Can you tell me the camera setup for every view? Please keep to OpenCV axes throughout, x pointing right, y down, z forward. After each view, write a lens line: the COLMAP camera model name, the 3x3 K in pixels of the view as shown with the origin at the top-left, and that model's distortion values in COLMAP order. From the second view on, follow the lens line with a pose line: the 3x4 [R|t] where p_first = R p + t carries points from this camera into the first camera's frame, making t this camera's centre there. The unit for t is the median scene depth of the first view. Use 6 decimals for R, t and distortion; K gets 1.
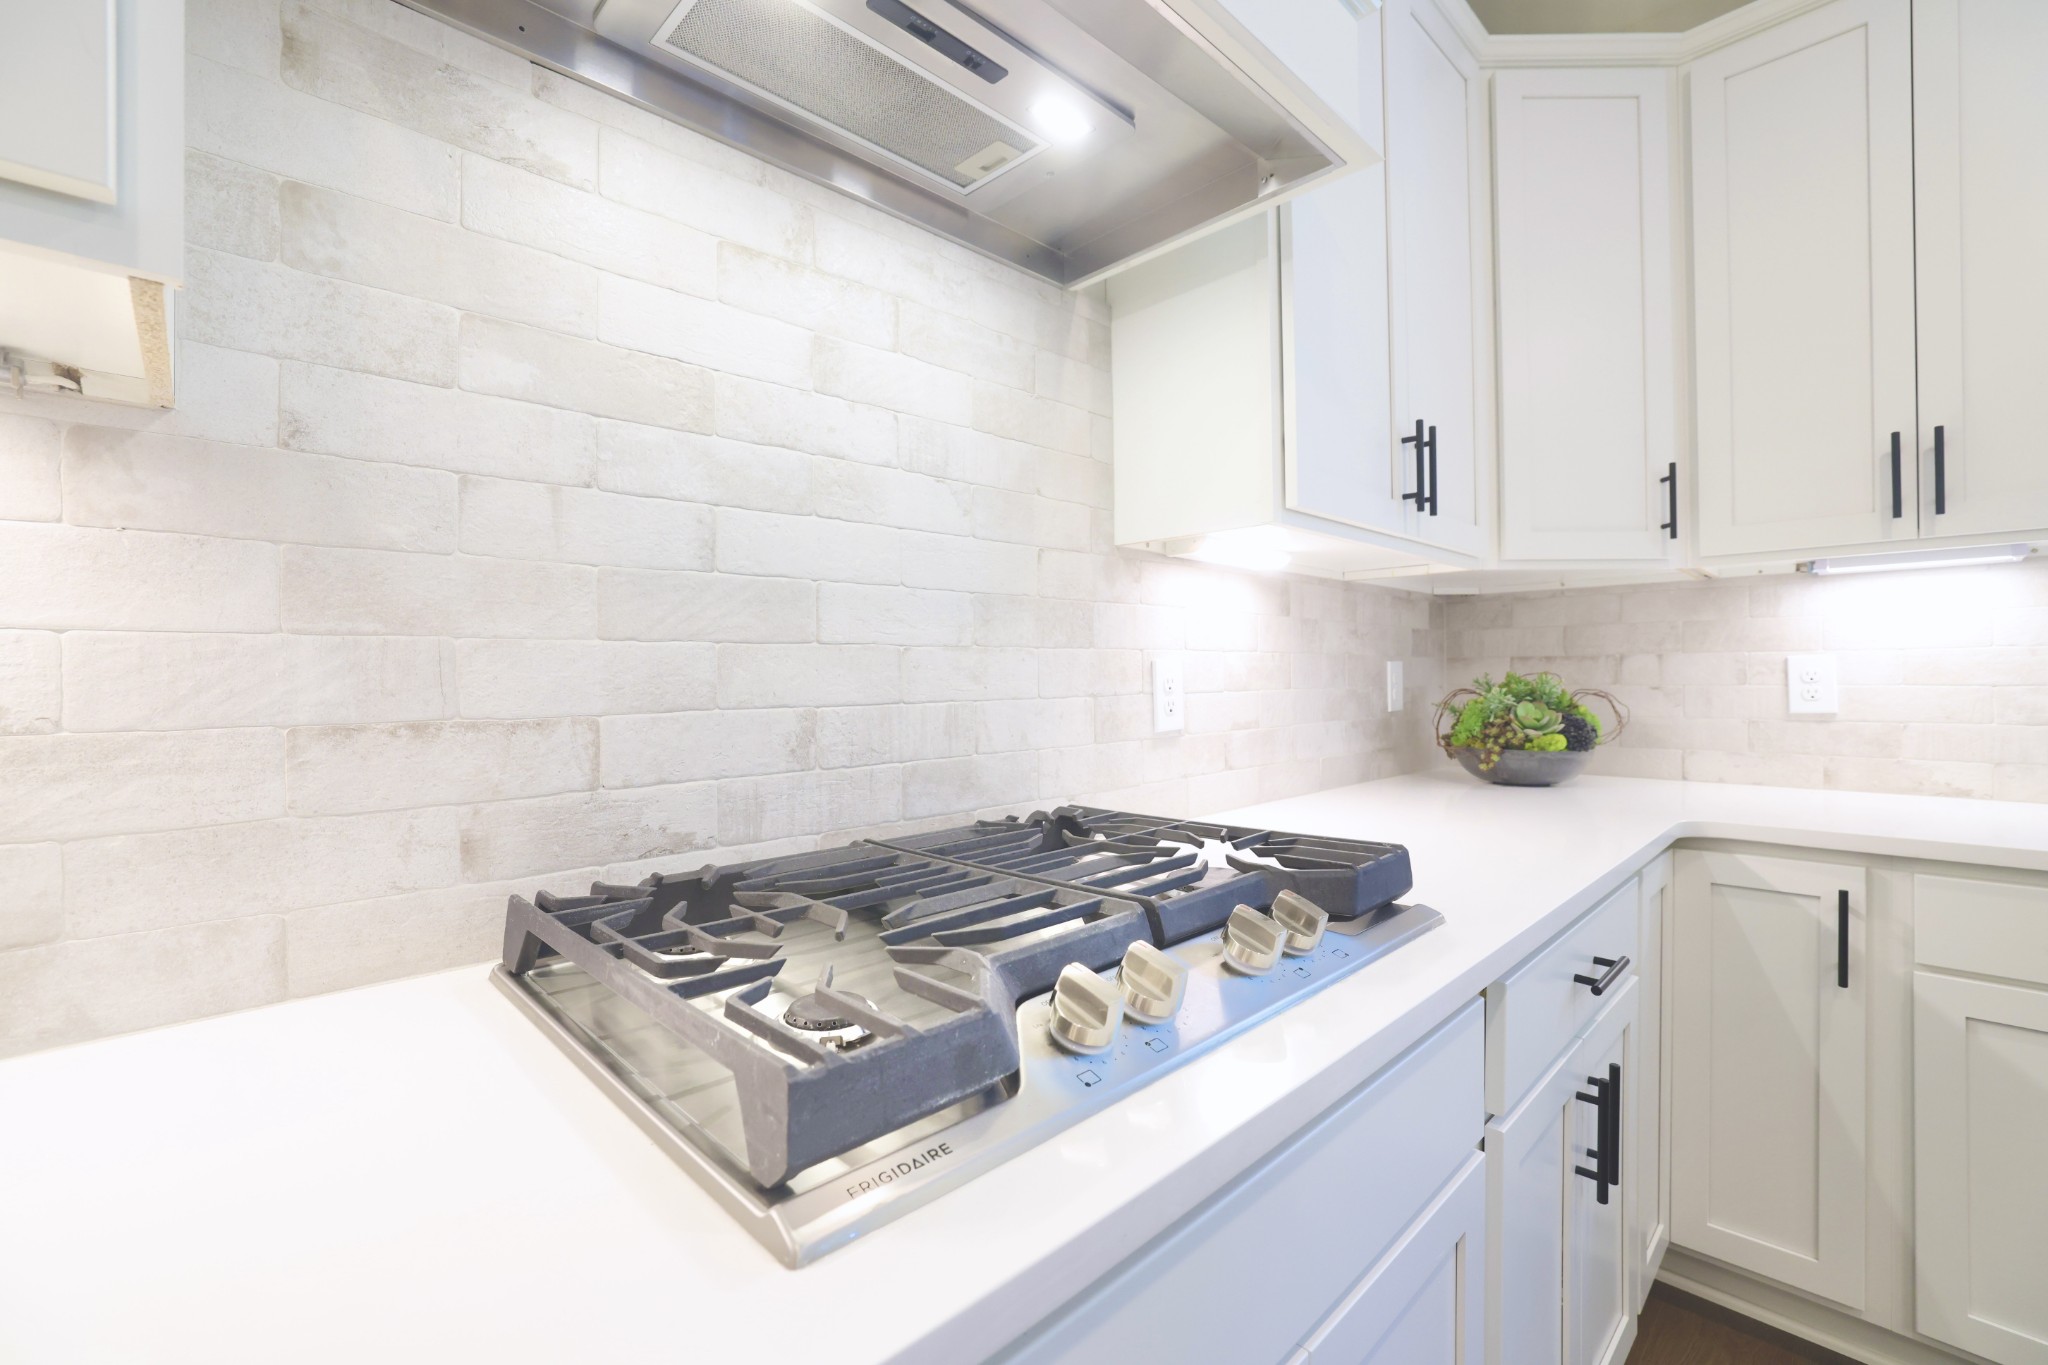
lens RADIAL K [[888.3, 0, 1014.0], [0, 888.3, 673.3], [0, 0, 1]] dist [-0.002446, -0.000345]
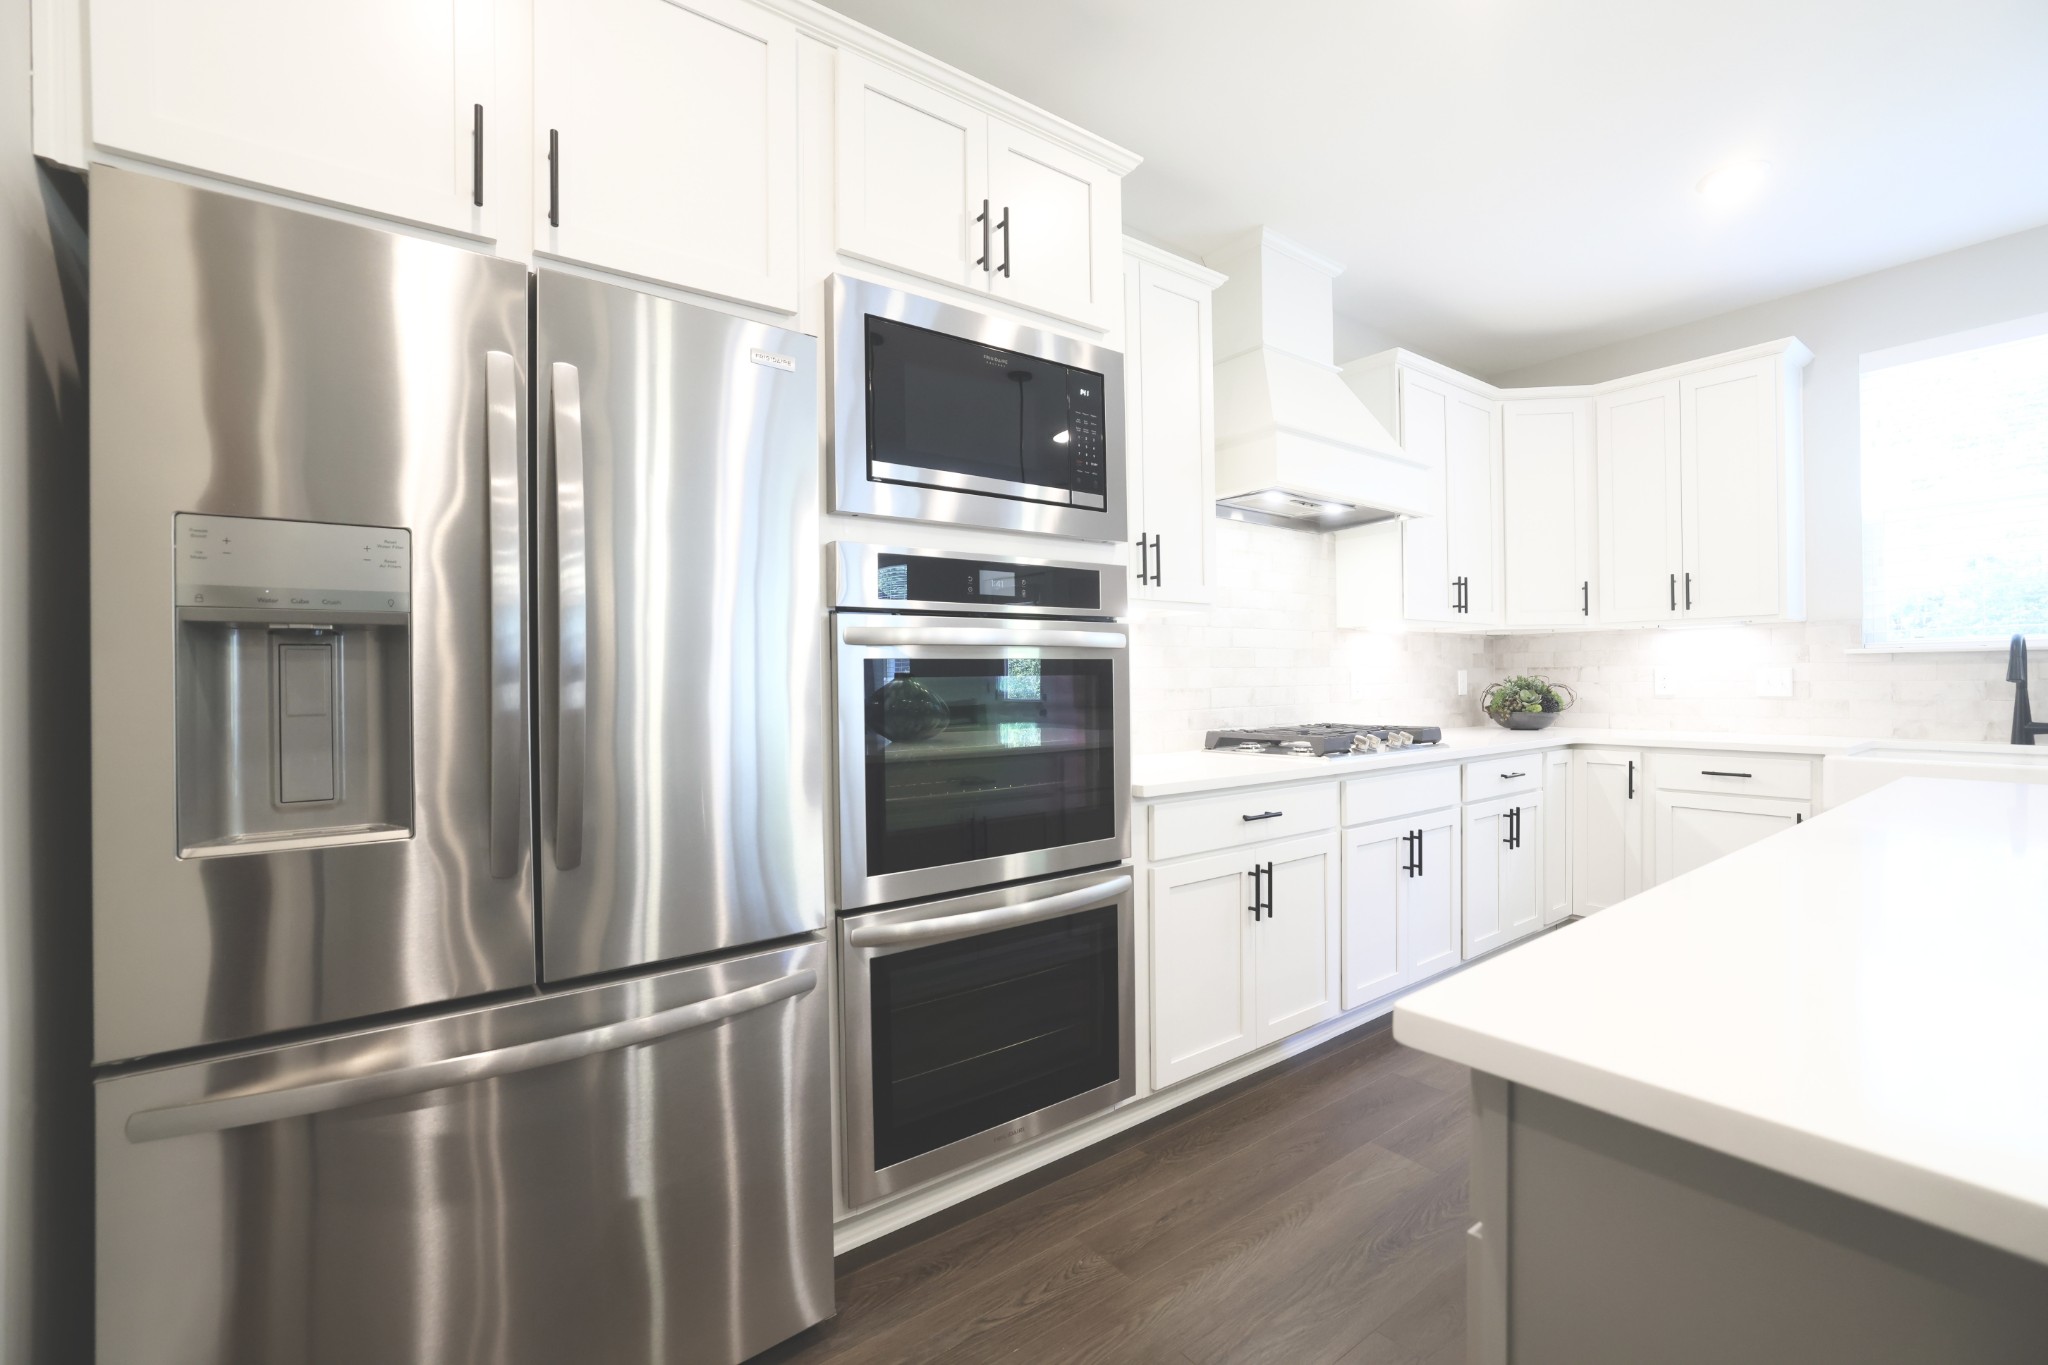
lens RADIAL K [[888.3, 0, 1040.0], [0, 888.3, 677.9], [0, 0, 1]] dist [-0.002446, -0.000345]
pose [[0.994557, -0.001835, -0.104176, -0.355313], [0.002102, 0.999995, 0.002460, -0.002986], [0.104171, -0.002666, 0.994556, -1.243785]]
